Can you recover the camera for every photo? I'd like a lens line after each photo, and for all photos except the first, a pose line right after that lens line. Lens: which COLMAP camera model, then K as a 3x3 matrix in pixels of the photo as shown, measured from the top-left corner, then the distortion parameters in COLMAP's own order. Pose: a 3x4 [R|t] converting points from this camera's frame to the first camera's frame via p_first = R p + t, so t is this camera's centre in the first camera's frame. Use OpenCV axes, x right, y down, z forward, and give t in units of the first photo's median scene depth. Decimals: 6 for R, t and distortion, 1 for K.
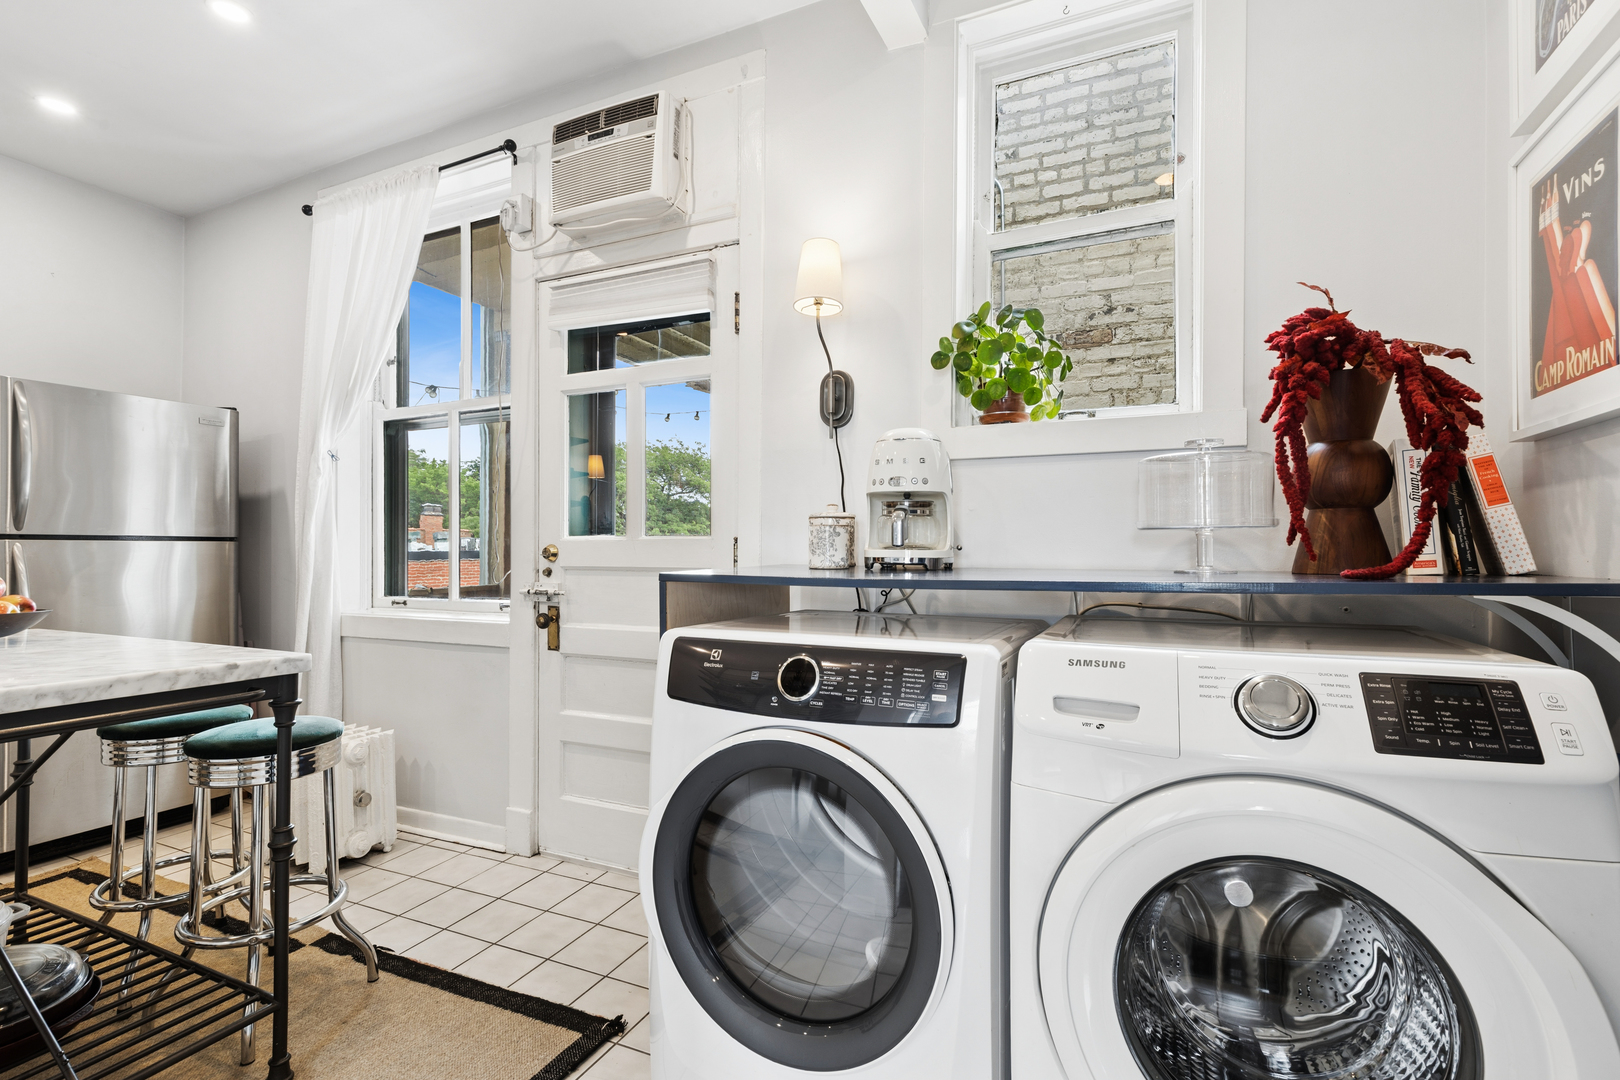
lens RADIAL K [[752.0, 0, 815.0], [0, 752.0, 553.7], [0, 0, 1]] dist [0.000368, -0.000182]
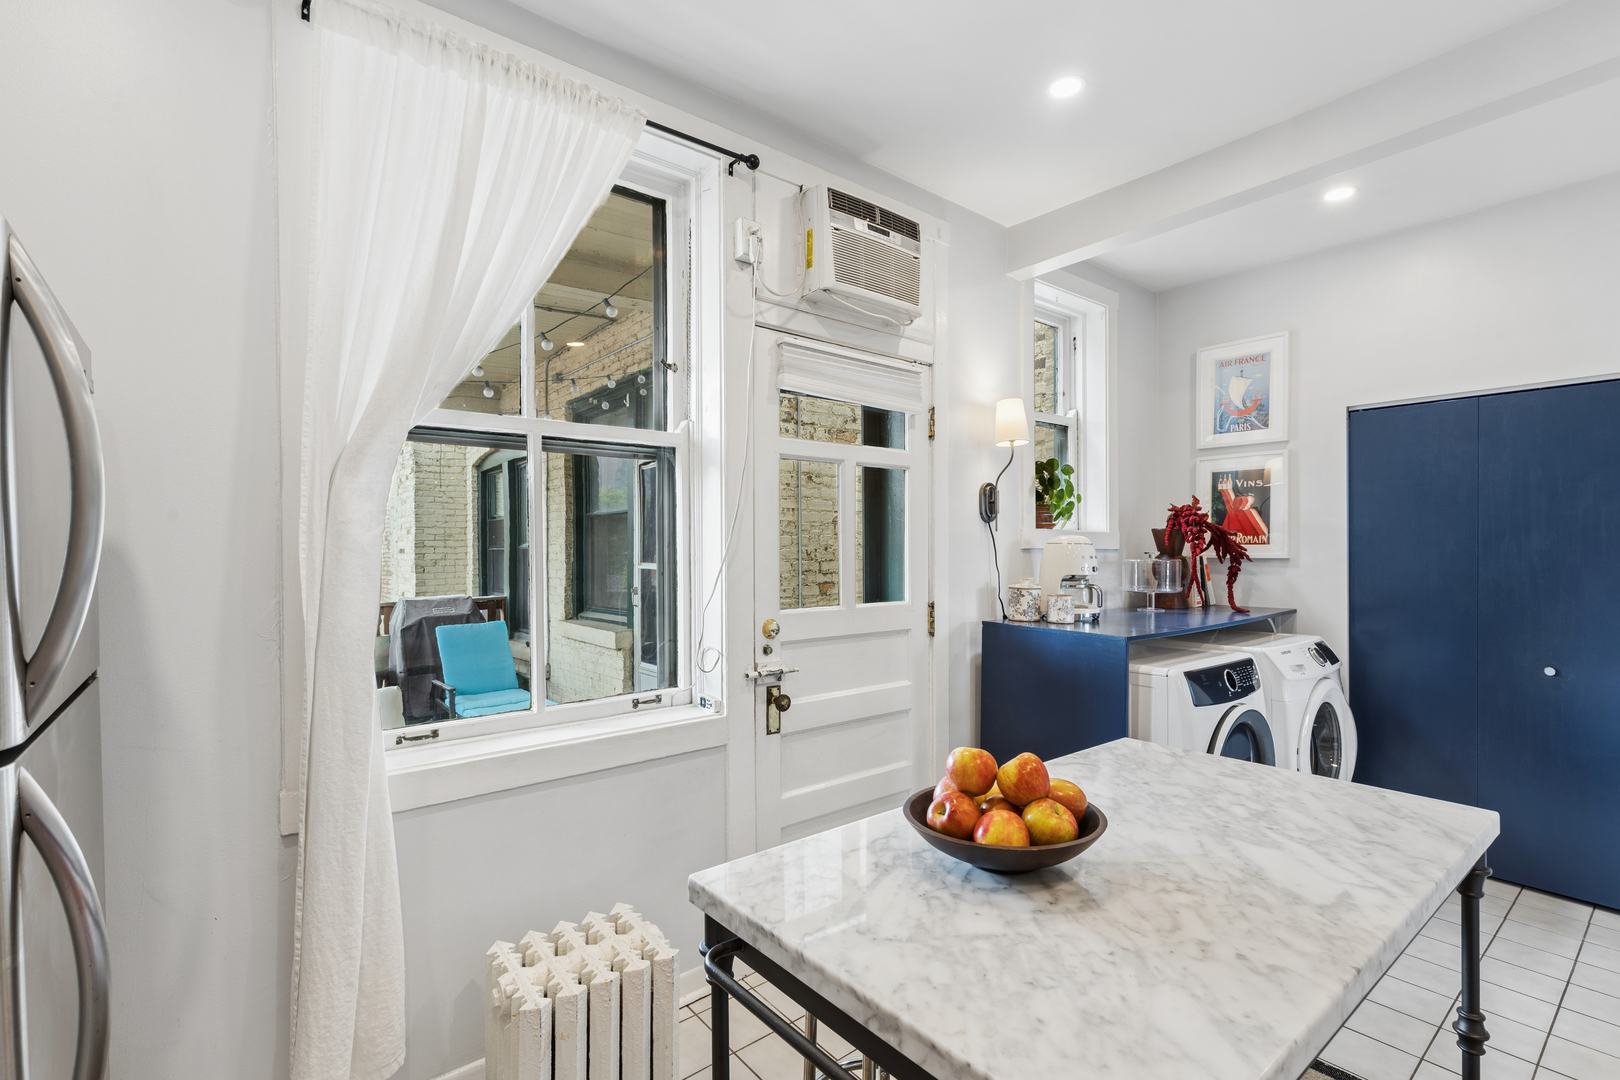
lens RADIAL K [[739.8, 0, 814.1], [0, 739.8, 556.9], [0, 0, 1]] dist [0.011404, 0.000337]
pose [[0.440490, -0.011720, 0.897681, -1.135001], [0.002724, 0.999928, 0.011719, -0.099056], [-0.897753, -0.002717, 0.440491, 0.556879]]
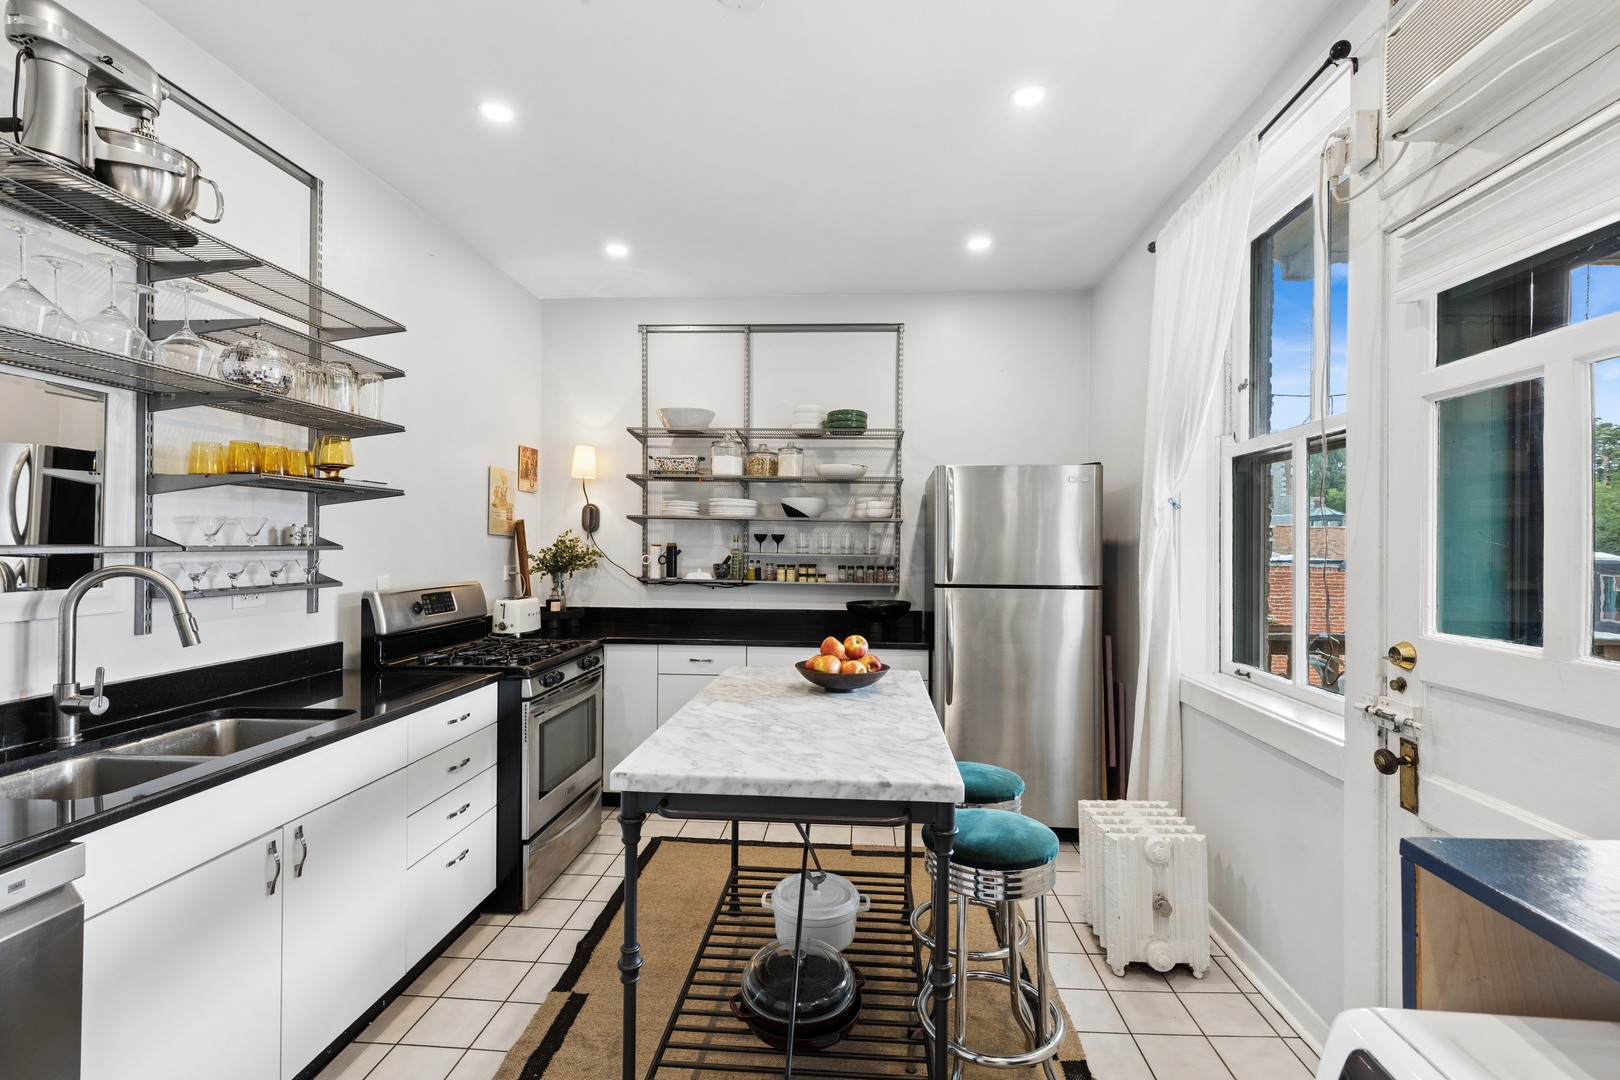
lens RADIAL K [[730.4, 0, 810.9], [0, 730.4, 544.6], [0, 0, 1]] dist [0.001570, 0.000024]
pose [[0.348212, 0.002963, -0.937411, 0.050479], [-0.004632, 0.999988, 0.001440, -0.092764], [0.937405, 0.003841, 0.348221, 0.318722]]
